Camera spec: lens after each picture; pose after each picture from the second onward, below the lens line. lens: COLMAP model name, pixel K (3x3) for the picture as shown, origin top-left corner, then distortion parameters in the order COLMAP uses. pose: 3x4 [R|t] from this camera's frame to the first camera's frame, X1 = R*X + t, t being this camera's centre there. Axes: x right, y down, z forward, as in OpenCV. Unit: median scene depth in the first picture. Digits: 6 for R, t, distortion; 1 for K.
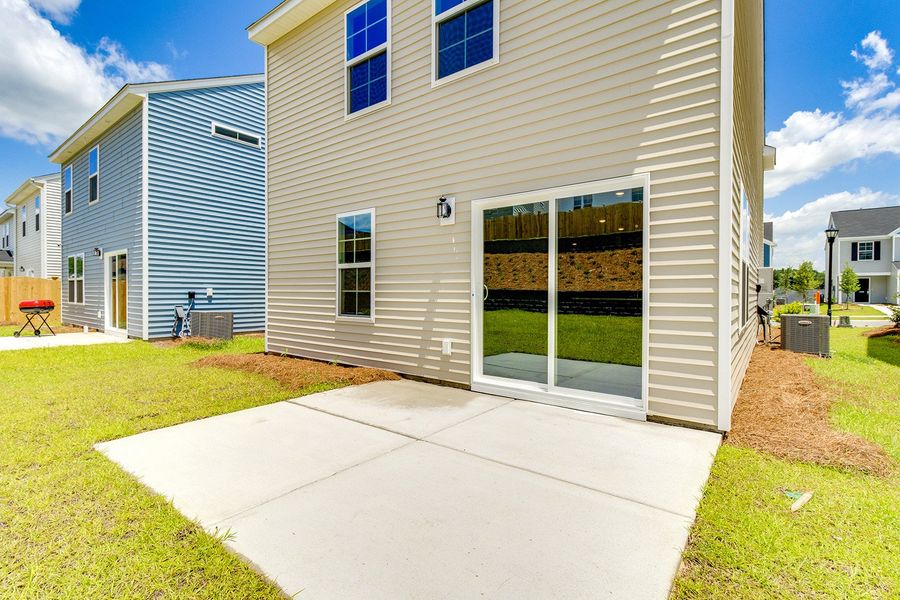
lens RADIAL K [[417.3, 0, 458.7], [0, 417.3, 289.4], [0, 0, 1]] dist [0.004490, -0.001102]
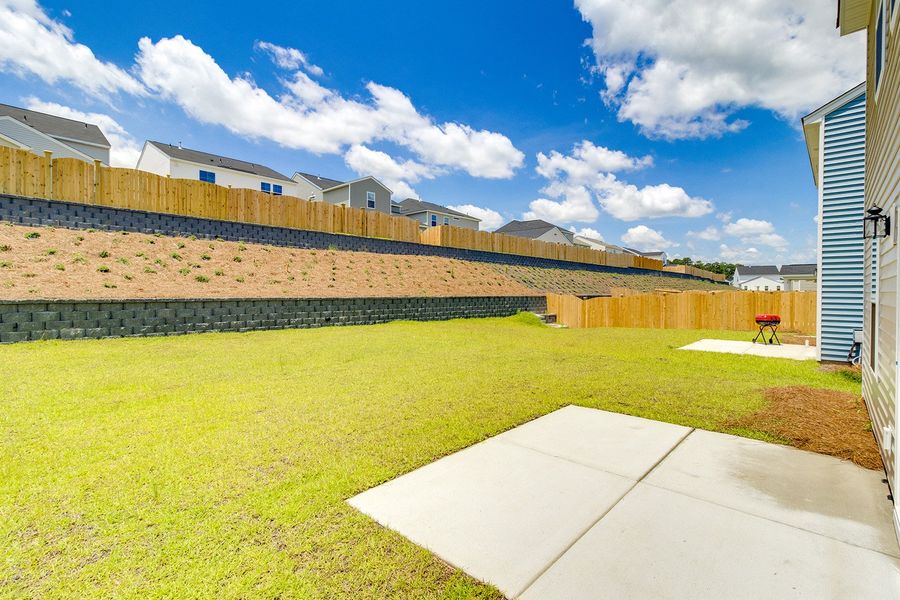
lens RADIAL K [[417.3, 0, 451.7], [0, 417.3, 298.3], [0, 0, 1]] dist [0.004490, -0.001102]
pose [[-0.090872, 0.011772, -0.995793, 0.334527], [0.002181, 0.999930, 0.011622, -0.043388], [0.995860, -0.001116, -0.090891, 0.196796]]
